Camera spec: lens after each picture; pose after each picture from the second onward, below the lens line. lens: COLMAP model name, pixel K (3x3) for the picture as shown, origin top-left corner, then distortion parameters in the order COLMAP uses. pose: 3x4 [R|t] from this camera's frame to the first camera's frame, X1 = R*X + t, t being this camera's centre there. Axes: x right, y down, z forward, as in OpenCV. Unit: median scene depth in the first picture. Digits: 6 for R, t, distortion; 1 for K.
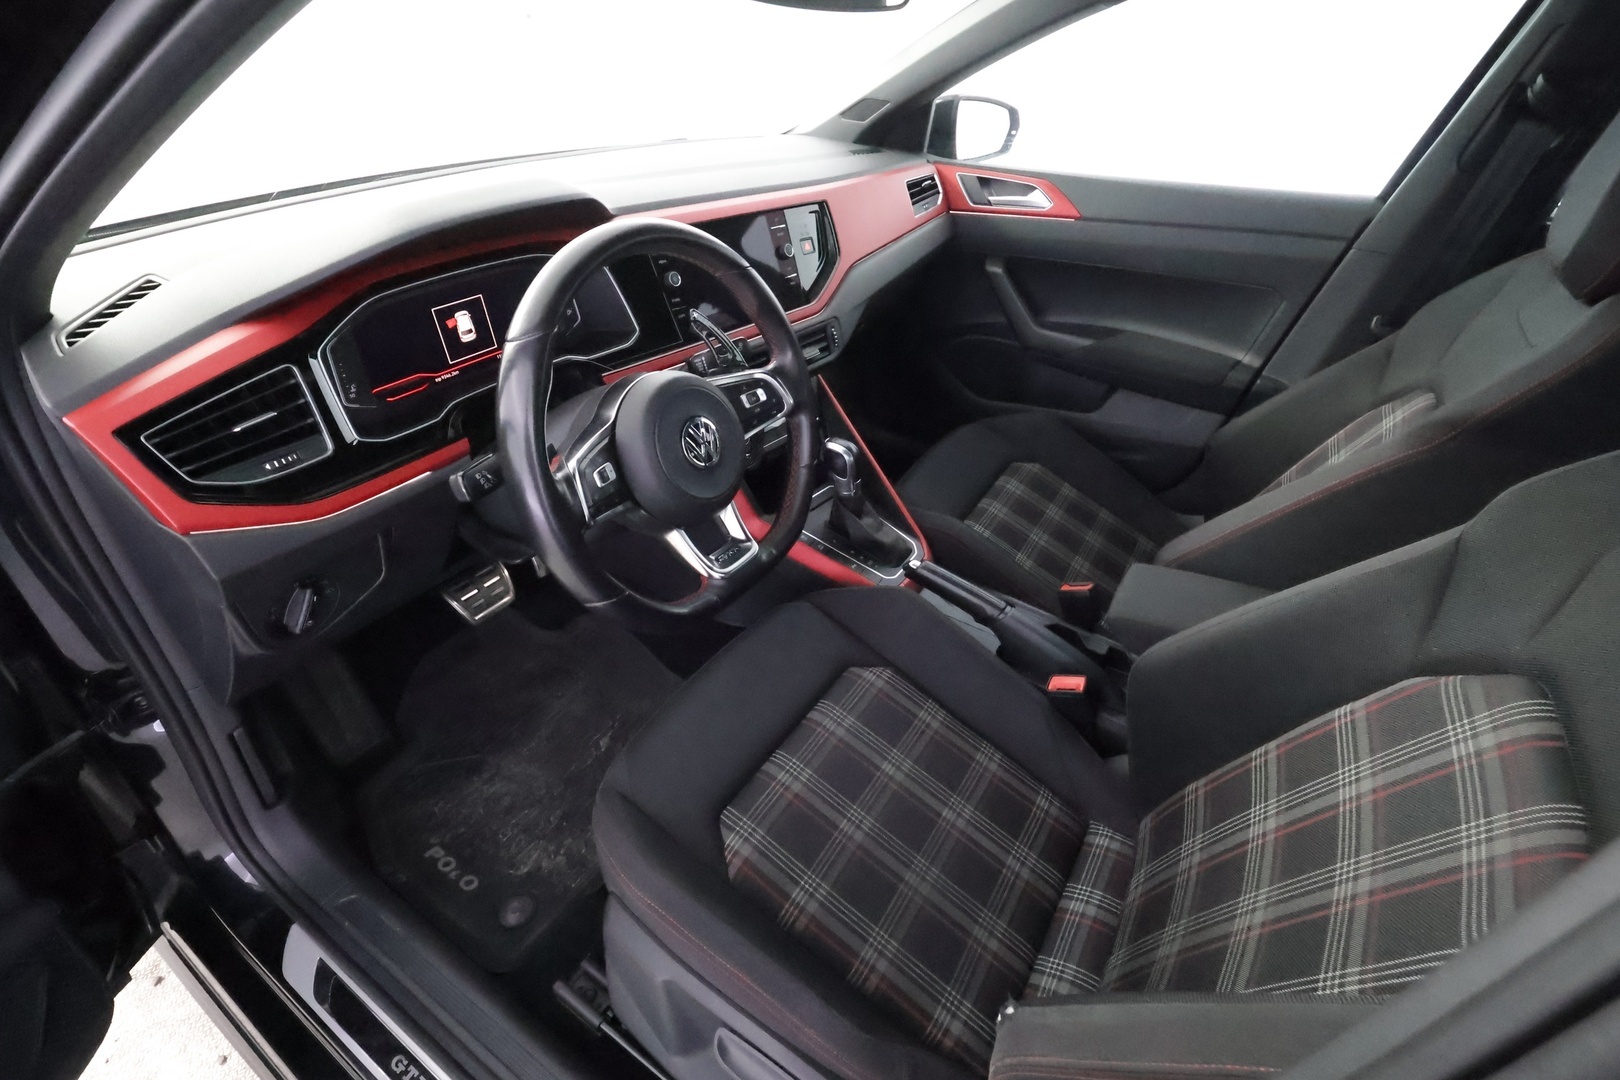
lens RADIAL K [[754.2, 0, 821.4], [0, 754.2, 535.6], [0, 0, 1]] dist [-0.004327, 0.003753]
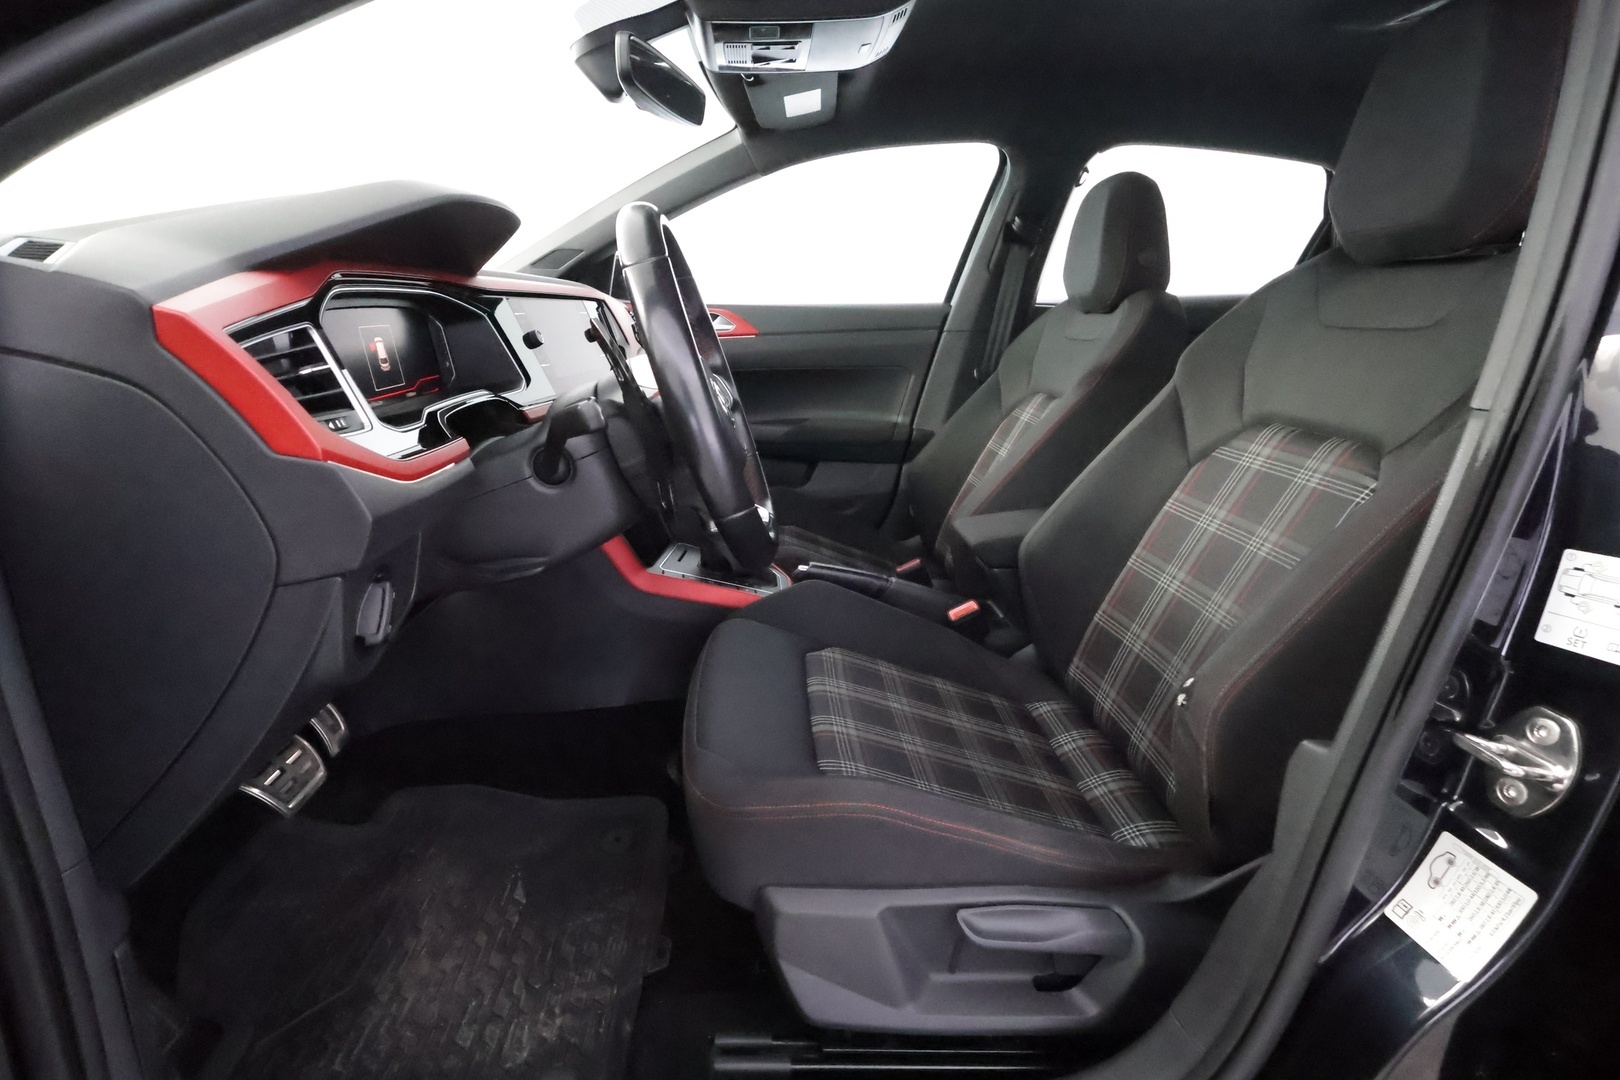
lens RADIAL K [[754.2, 0, 814.9], [0, 754.2, 537.2], [0, 0, 1]] dist [-0.004327, 0.003753]
pose [[0.798550, -0.181106, 0.574037, -0.435678], [0.343072, 0.920543, -0.186824, 0.185657], [-0.494590, 0.346124, 0.797232, 0.082097]]
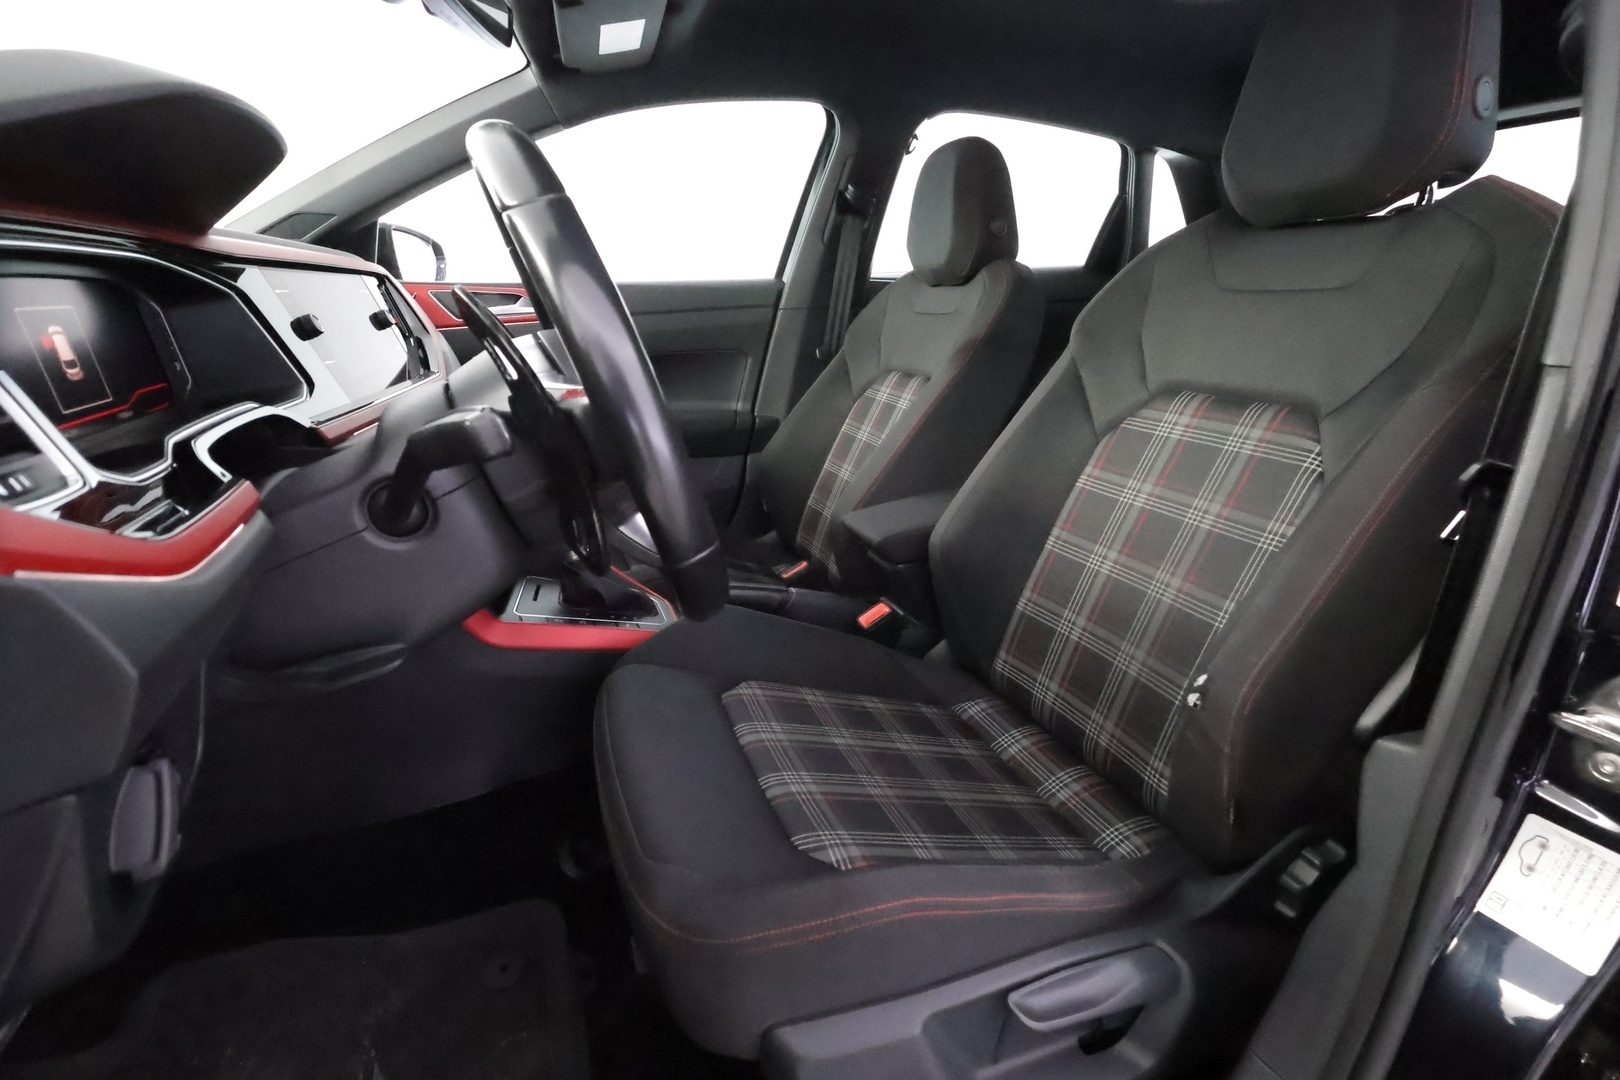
lens RADIAL K [[754.2, 0, 816.7], [0, 754.2, 536.5], [0, 0, 1]] dist [-0.004327, 0.003753]
pose [[0.586709, -0.266456, 0.764705, -0.430677], [0.470782, 0.880573, -0.054372, 0.091803], [-0.658890, 0.391910, 0.642083, 0.238220]]
